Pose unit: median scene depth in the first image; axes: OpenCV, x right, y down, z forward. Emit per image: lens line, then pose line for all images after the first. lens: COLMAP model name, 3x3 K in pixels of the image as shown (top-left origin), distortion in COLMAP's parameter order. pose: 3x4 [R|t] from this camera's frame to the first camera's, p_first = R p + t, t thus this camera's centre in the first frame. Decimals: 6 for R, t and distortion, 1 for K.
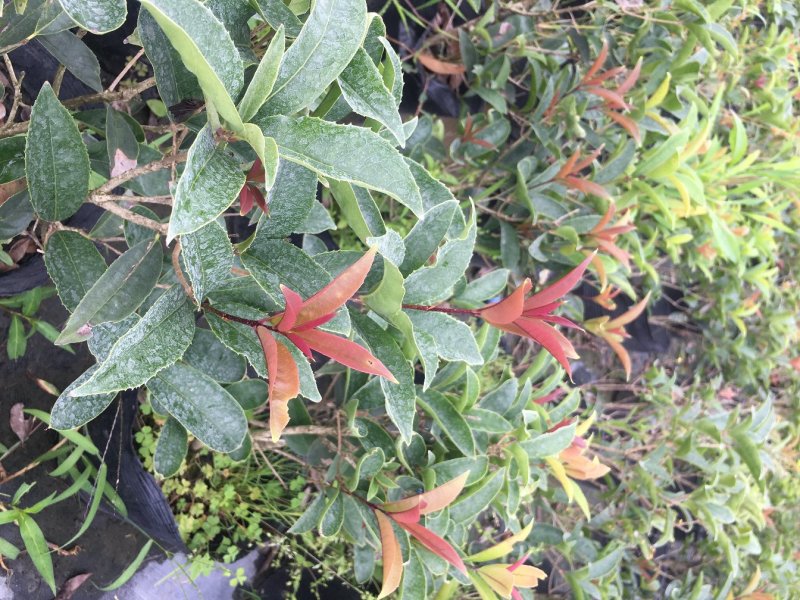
lens RADIAL K [[694.7, 0, 397.0], [0, 694.7, 299.4], [0, 0, 1]] dist [0.067289, -0.134607]
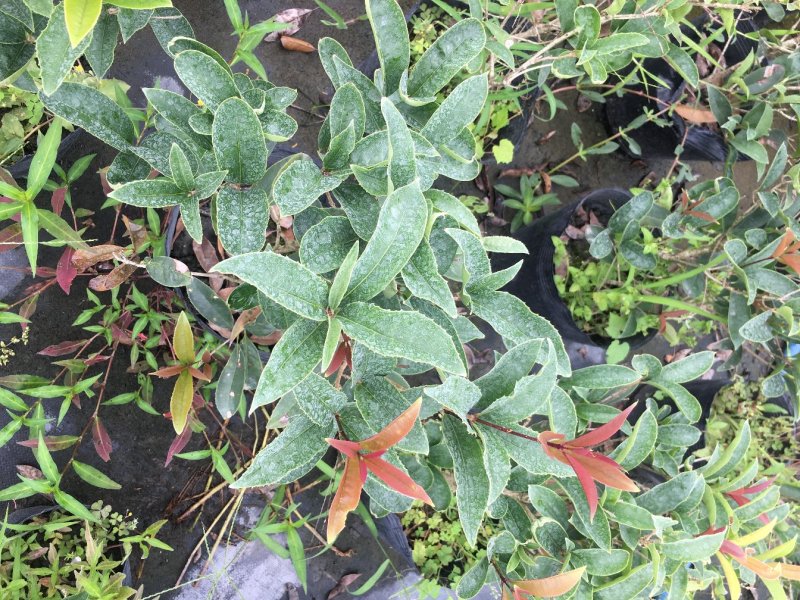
lens RADIAL K [[694.7, 0, 397.0], [0, 694.7, 299.4], [0, 0, 1]] dist [0.067289, -0.134607]
pose [[0.884721, 0.011679, -0.465974, 0.216731], [-0.014338, 0.999895, -0.002162, -0.104869], [0.465900, 0.008594, 0.884796, -0.078537]]
